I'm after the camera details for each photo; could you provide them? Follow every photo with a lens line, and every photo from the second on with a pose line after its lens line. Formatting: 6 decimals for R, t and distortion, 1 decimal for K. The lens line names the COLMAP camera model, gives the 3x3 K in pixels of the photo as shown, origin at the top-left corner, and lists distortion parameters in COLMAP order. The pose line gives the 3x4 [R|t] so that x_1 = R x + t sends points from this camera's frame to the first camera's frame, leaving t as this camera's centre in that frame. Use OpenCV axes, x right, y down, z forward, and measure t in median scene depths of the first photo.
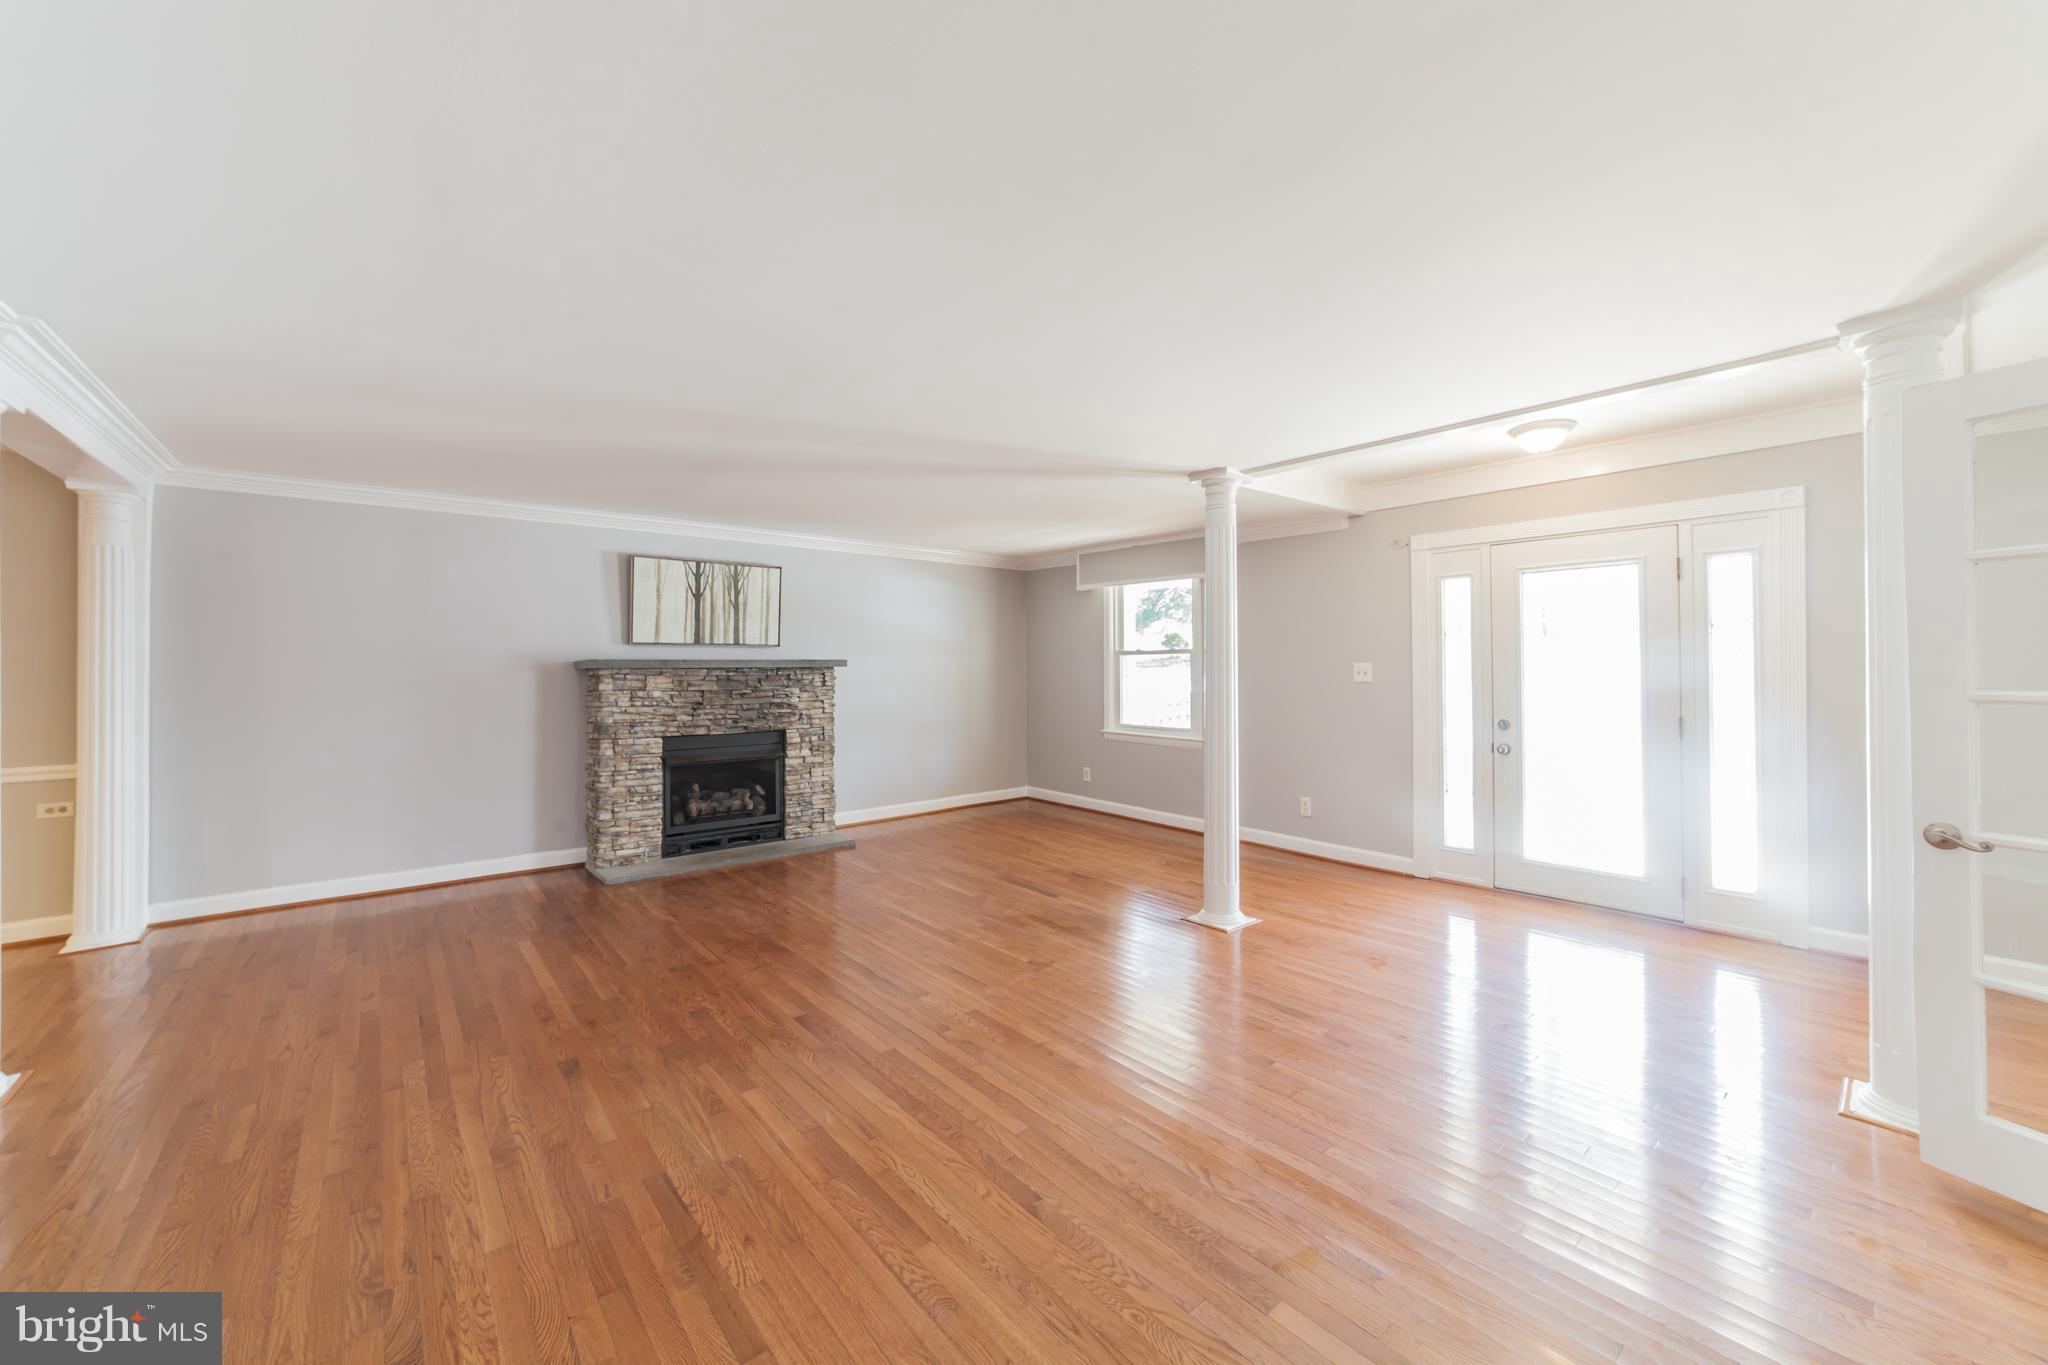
lens RADIAL K [[775.8, 0, 1014.4], [0, 775.8, 657.2], [0, 0, 1]] dist [-0.024651, 0.007823]
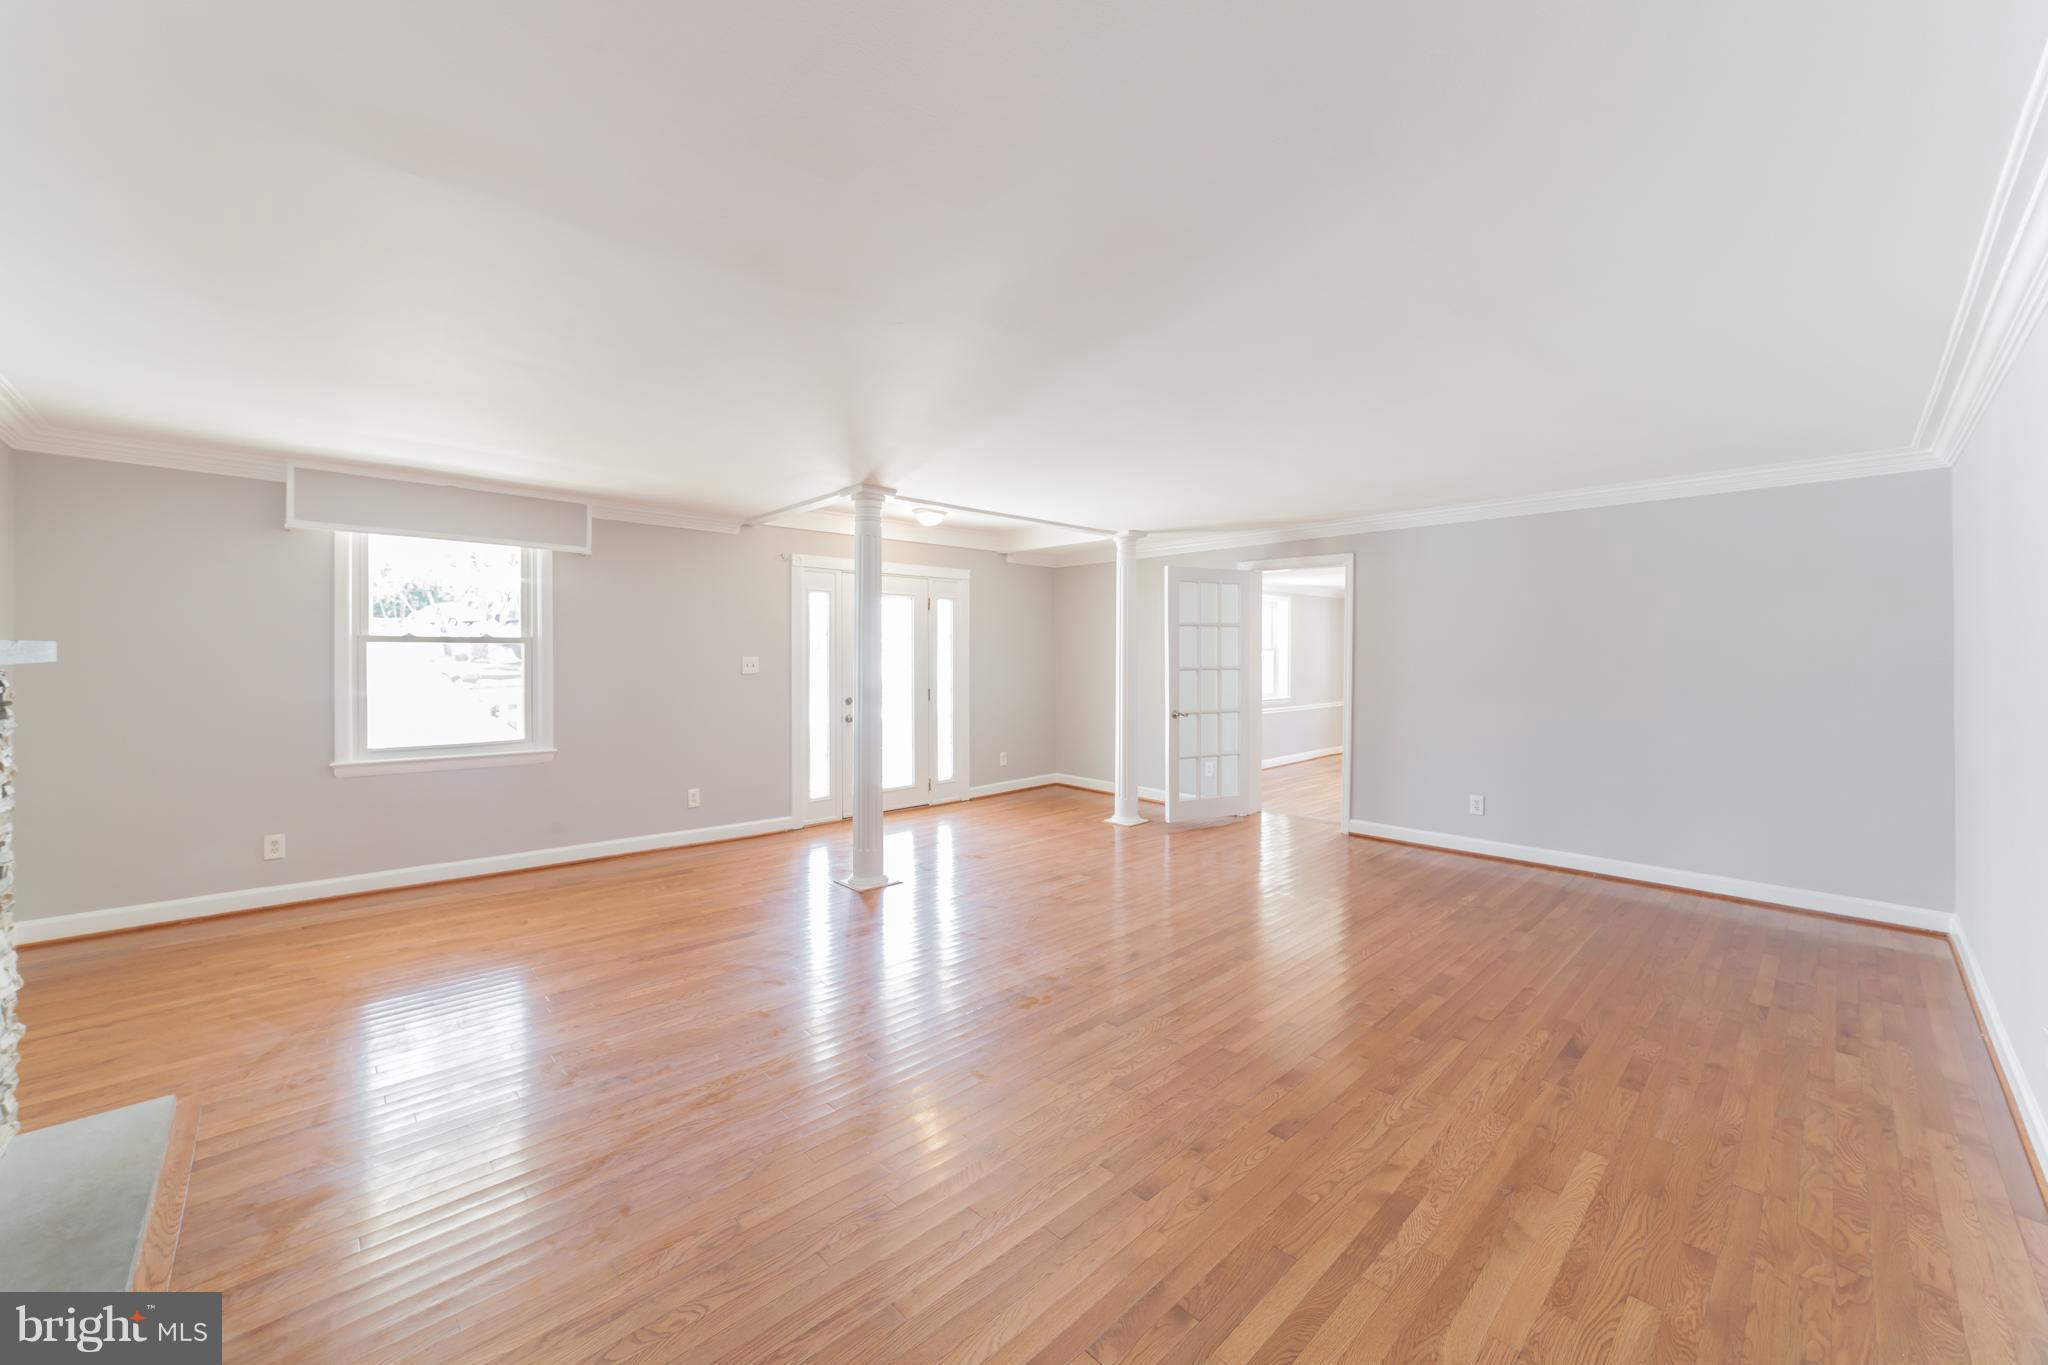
lens RADIAL K [[775.8, 0, 1014.4], [0, 775.8, 657.2], [0, 0, 1]] dist [-0.024651, 0.007823]
pose [[-0.048906, 0.002646, 0.998800, -0.881412], [-0.012637, 0.999915, -0.003268, 0.008907], [-0.998723, -0.012781, -0.048868, 0.836988]]
